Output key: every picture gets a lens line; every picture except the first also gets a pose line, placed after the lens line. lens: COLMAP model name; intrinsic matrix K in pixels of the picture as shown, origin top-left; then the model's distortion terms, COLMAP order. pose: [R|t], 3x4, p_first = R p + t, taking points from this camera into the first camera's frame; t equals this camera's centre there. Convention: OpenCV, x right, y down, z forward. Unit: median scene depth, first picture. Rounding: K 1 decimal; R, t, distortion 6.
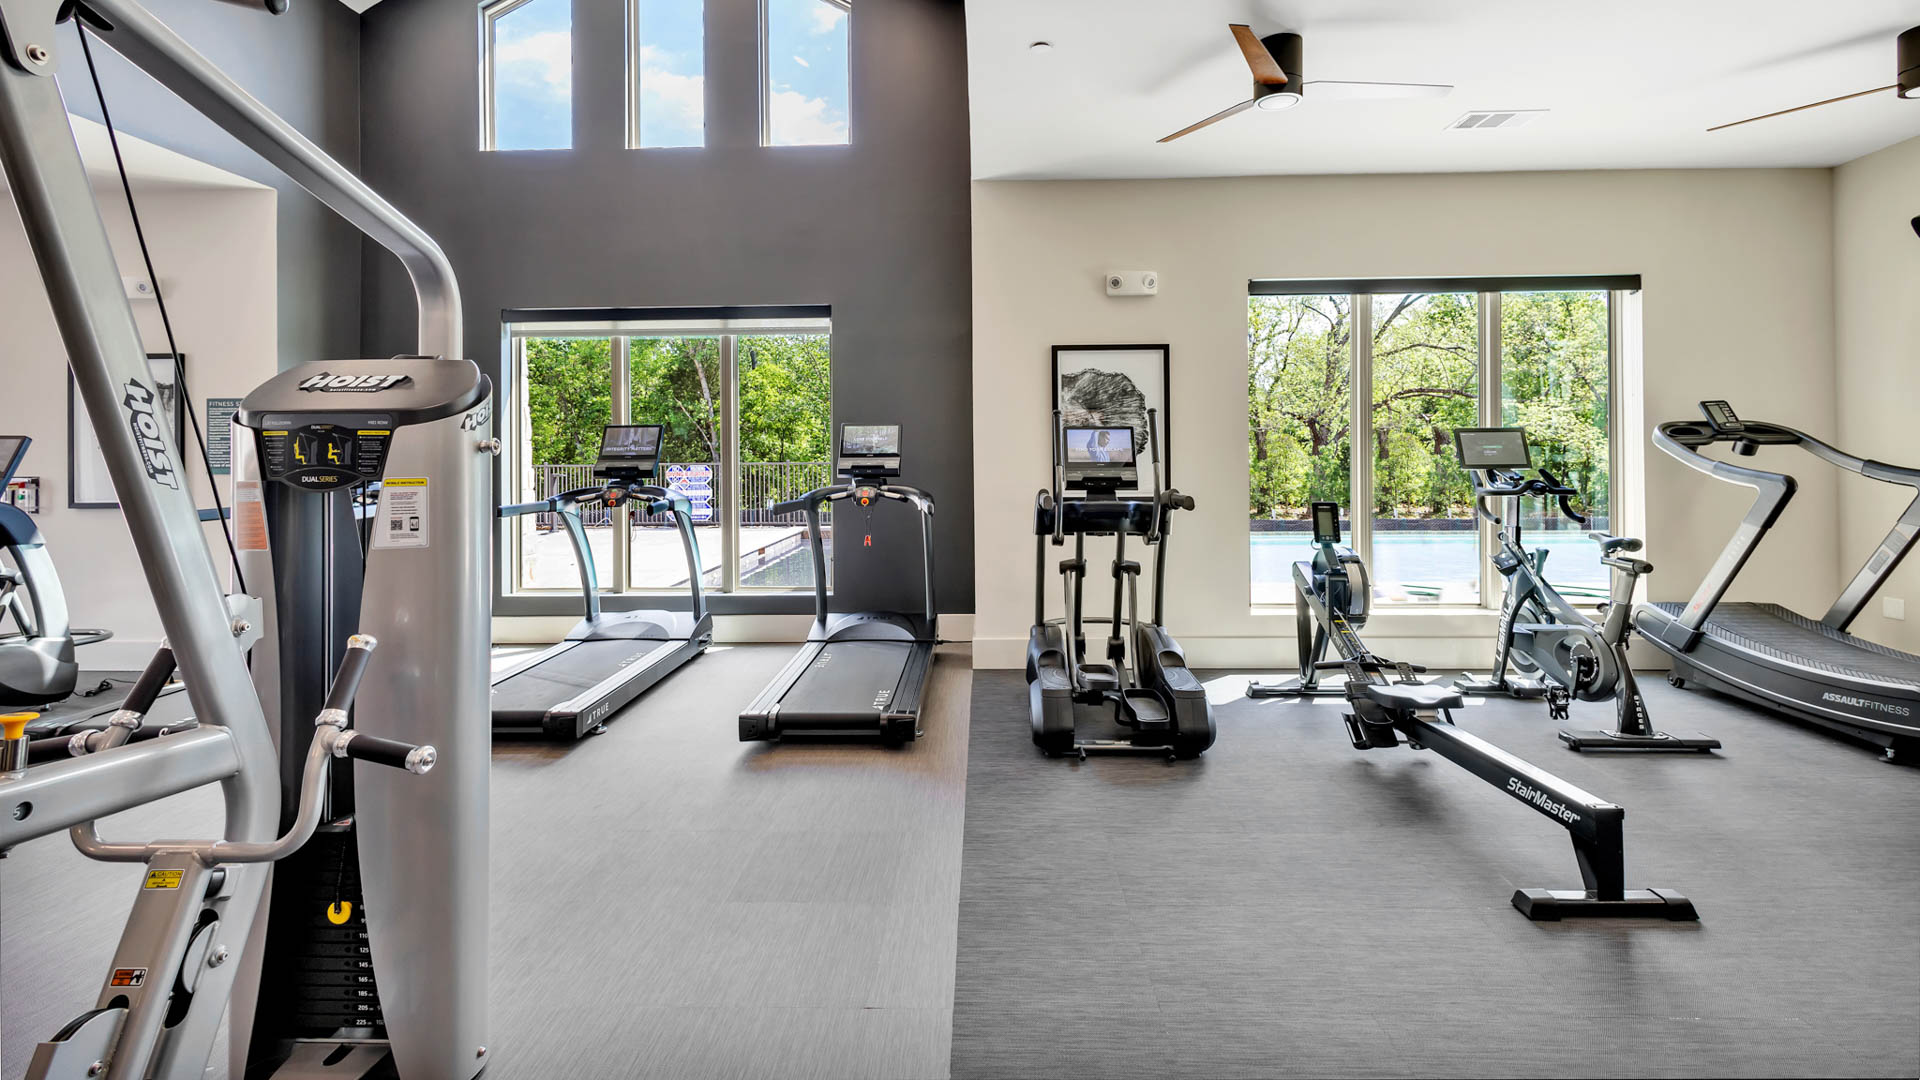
lens RADIAL K [[871.2, 0, 964.3], [0, 871.2, 441.7], [0, 0, 1]] dist [0.004015, -0.000002]
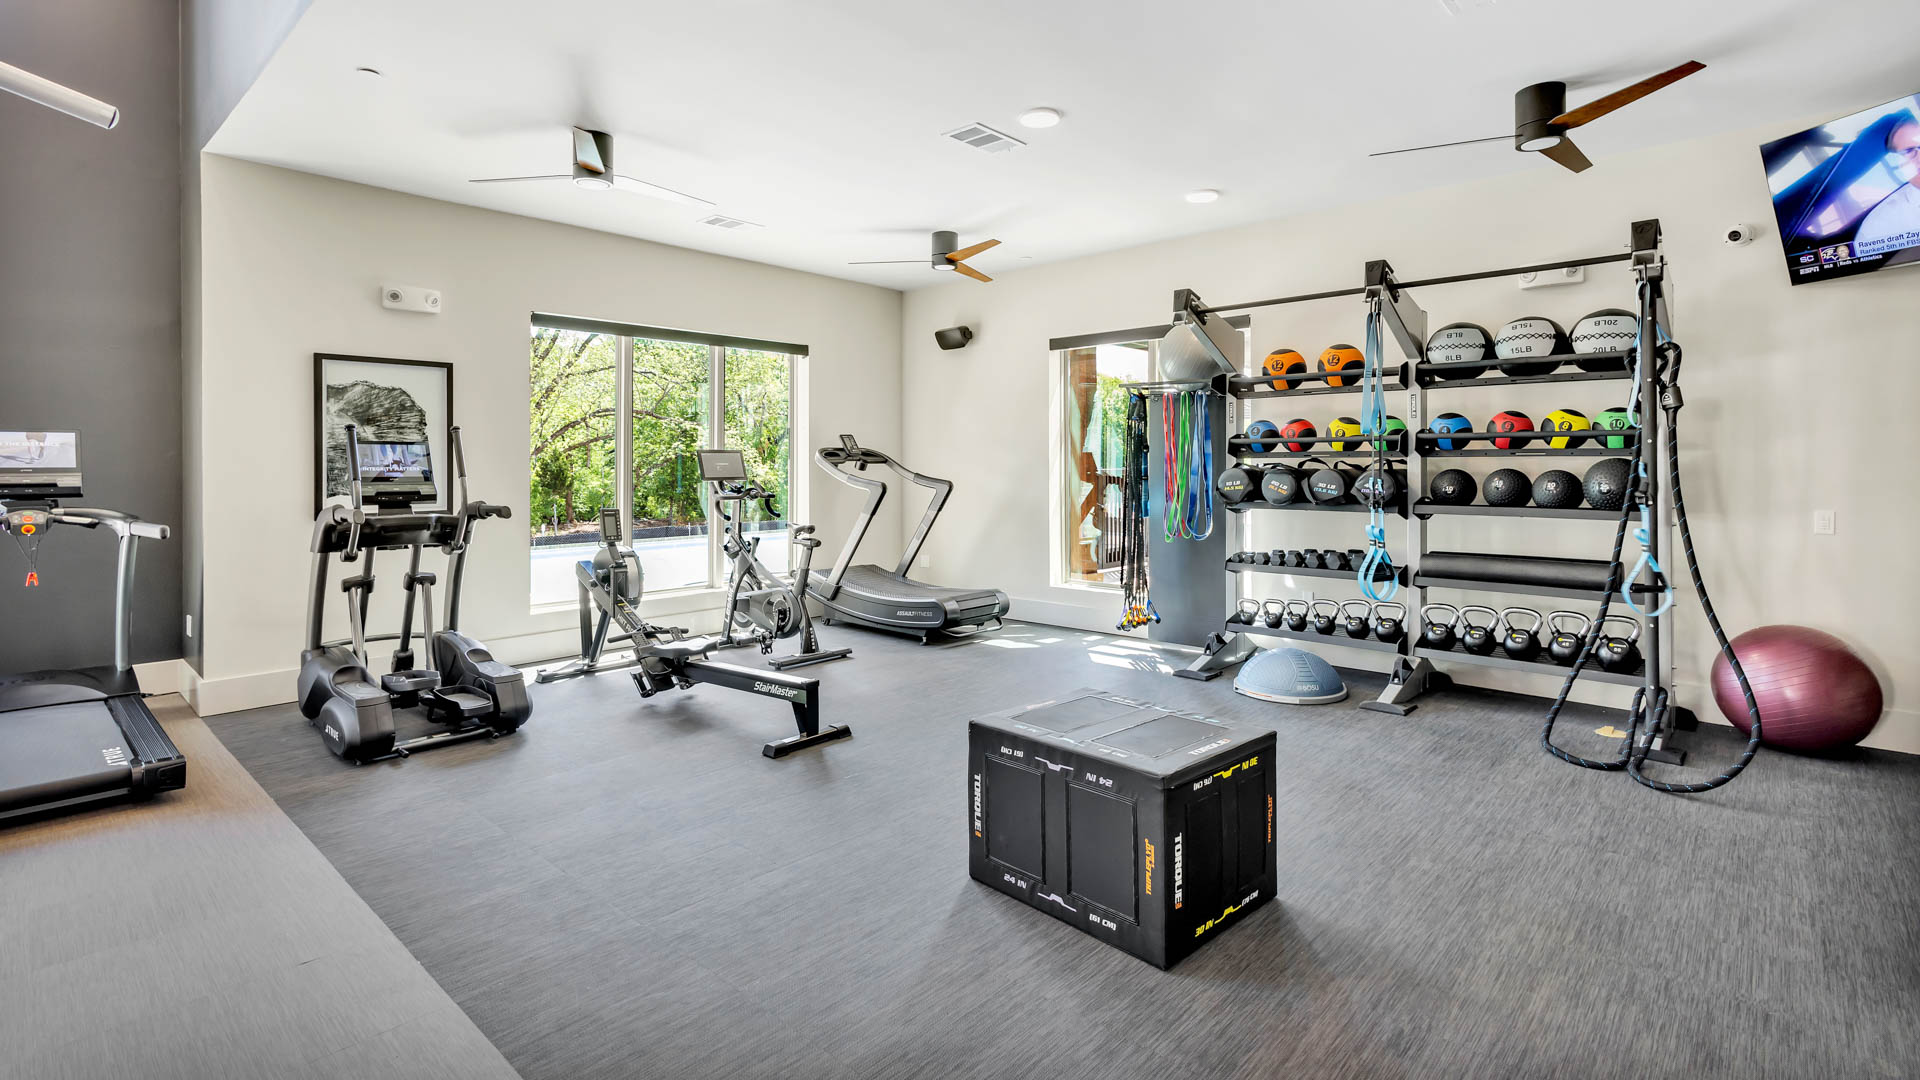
lens RADIAL K [[871.2, 0, 964.3], [0, 871.2, 441.7], [0, 0, 1]] dist [0.004015, -0.000002]
pose [[0.649189, 0.025315, 0.760206, -0.185849], [-0.010801, 0.999652, -0.024065, -0.000203], [-0.760550, 0.007412, 0.649237, -0.161771]]
